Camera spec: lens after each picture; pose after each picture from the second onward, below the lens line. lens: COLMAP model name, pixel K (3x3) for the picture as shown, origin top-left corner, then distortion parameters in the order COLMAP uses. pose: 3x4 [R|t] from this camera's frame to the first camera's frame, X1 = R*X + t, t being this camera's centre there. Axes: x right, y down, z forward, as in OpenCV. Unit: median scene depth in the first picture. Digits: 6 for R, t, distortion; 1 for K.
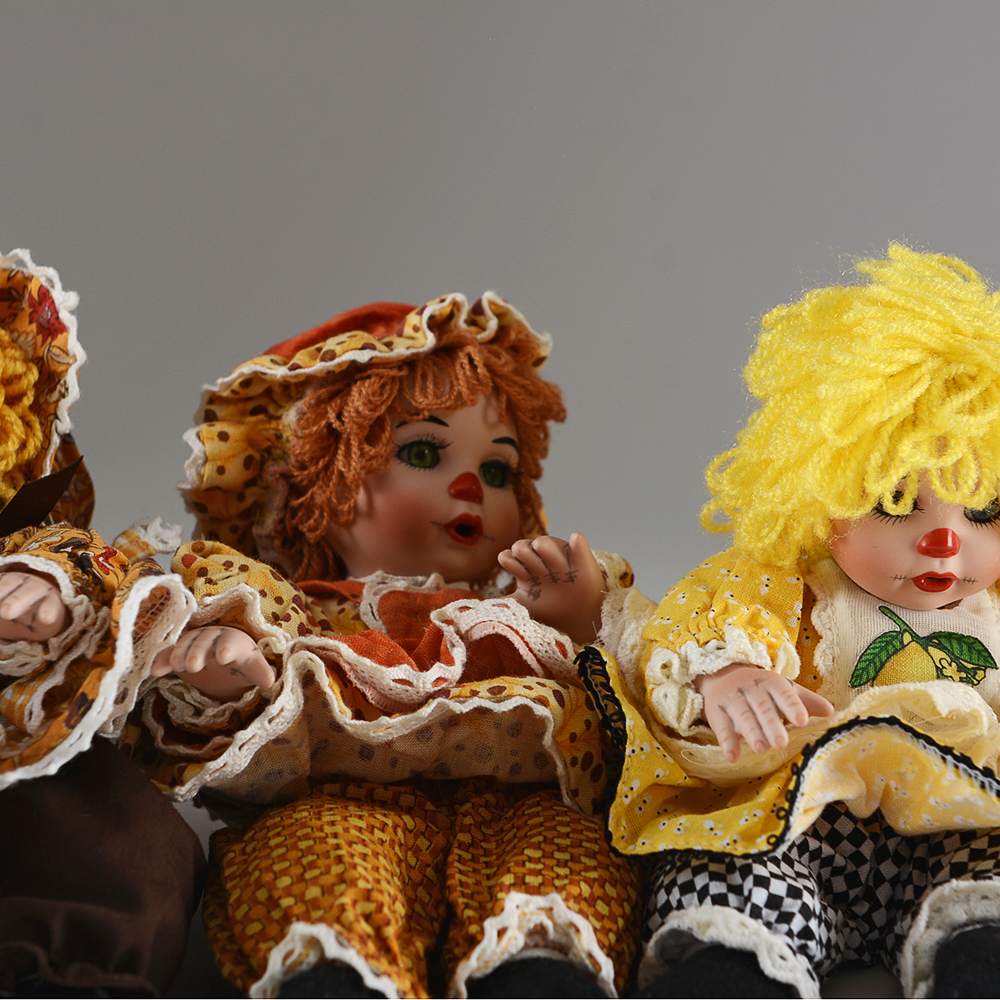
lens RADIAL K [[4314.3, 0, 500.0], [0, 4314.3, 500.0], [0, 0, 1]] dist [0.121264, 0.031944]
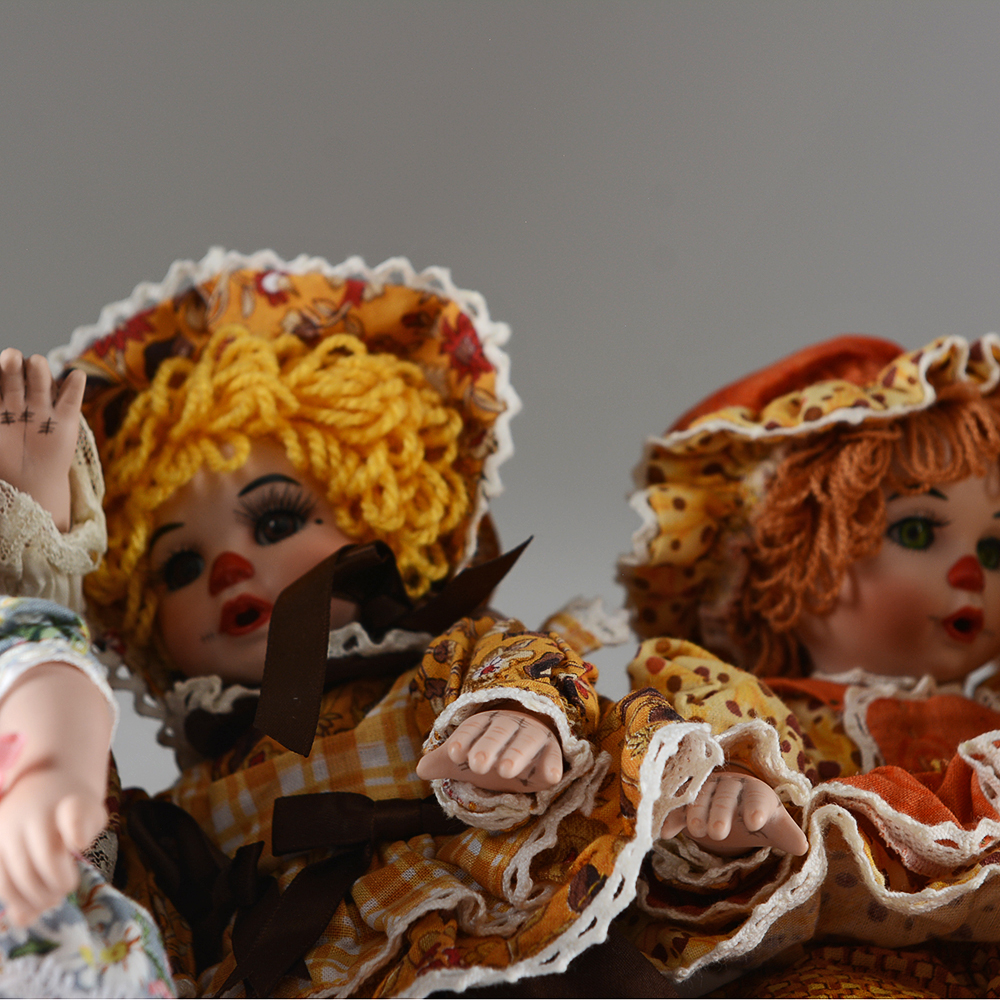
lens RADIAL K [[4314.3, 0, 500.0], [0, 4314.3, 500.0], [0, 0, 1]] dist [0.121264, 0.031944]
pose [[0.997895, 0.029995, 0.057493, -0.161152], [-0.034199, 0.996702, 0.073589, -0.083170], [-0.055096, -0.075400, 0.995630, 0.190438]]
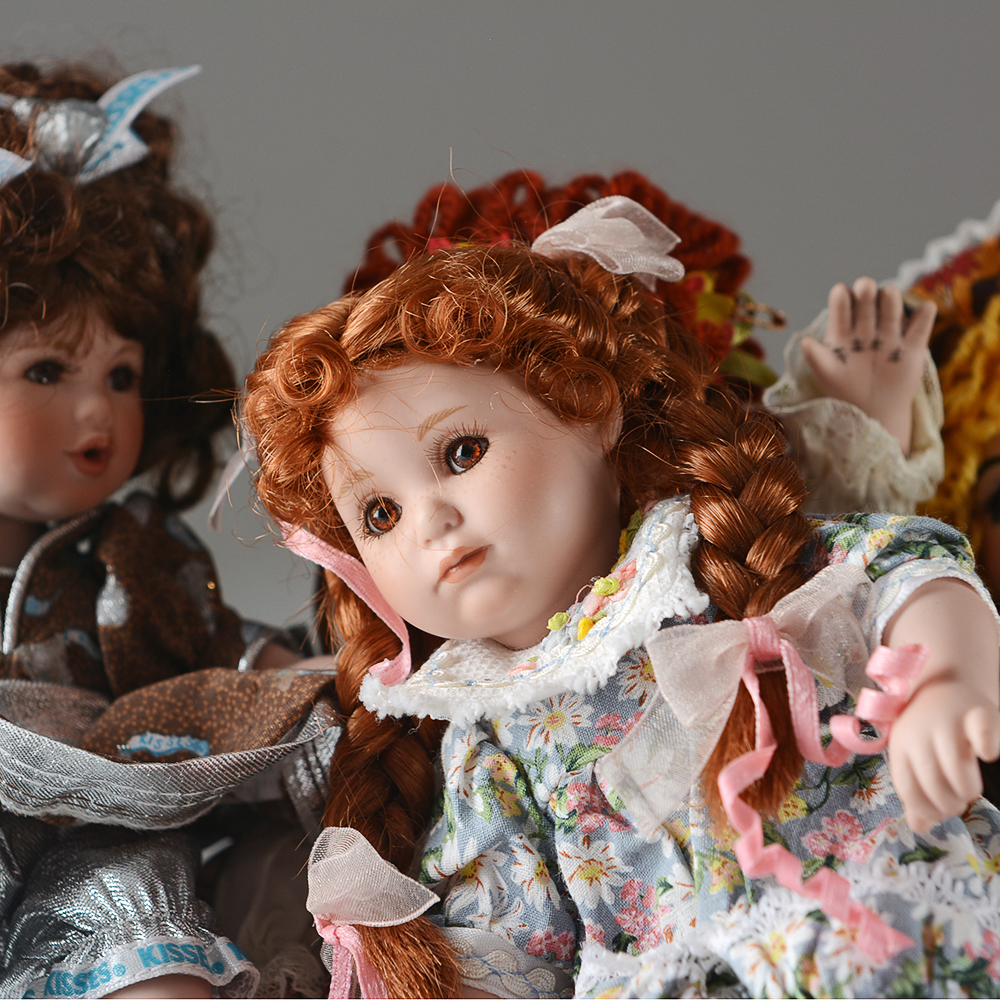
lens RADIAL K [[4314.3, 0, 500.0], [0, 4314.3, 500.0], [0, 0, 1]] dist [0.121264, 0.031944]
pose [[0.995601, 0.066767, -0.065727, -0.222965], [-0.061013, 0.994427, 0.085975, -0.072795], [0.071101, -0.081587, 0.994127, 0.169129]]
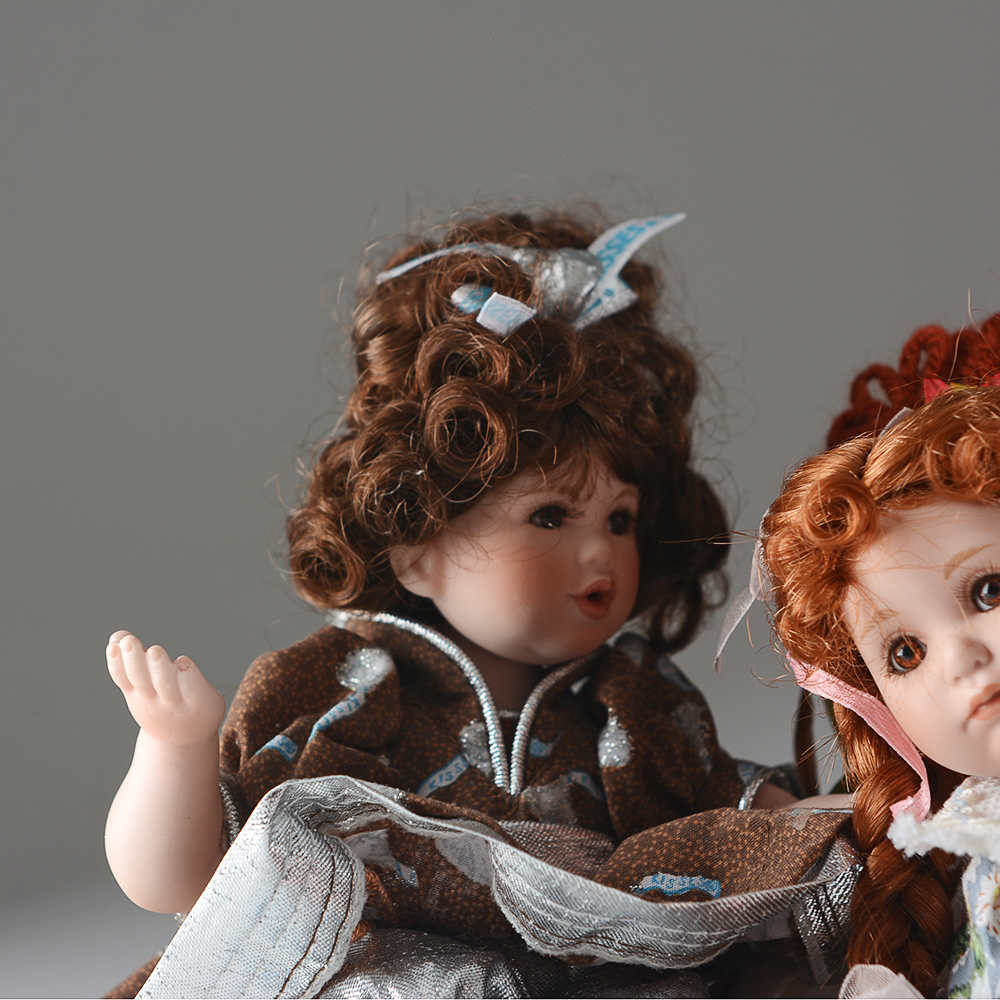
lens RADIAL K [[4314.3, 0, 500.0], [0, 4314.3, 500.0], [0, 0, 1]] dist [0.121264, 0.031944]
pose [[0.993974, 0.052028, -0.096482, -0.300558], [-0.047088, 0.997495, 0.052790, -0.067223], [0.098987, -0.047929, 0.993934, 0.153304]]
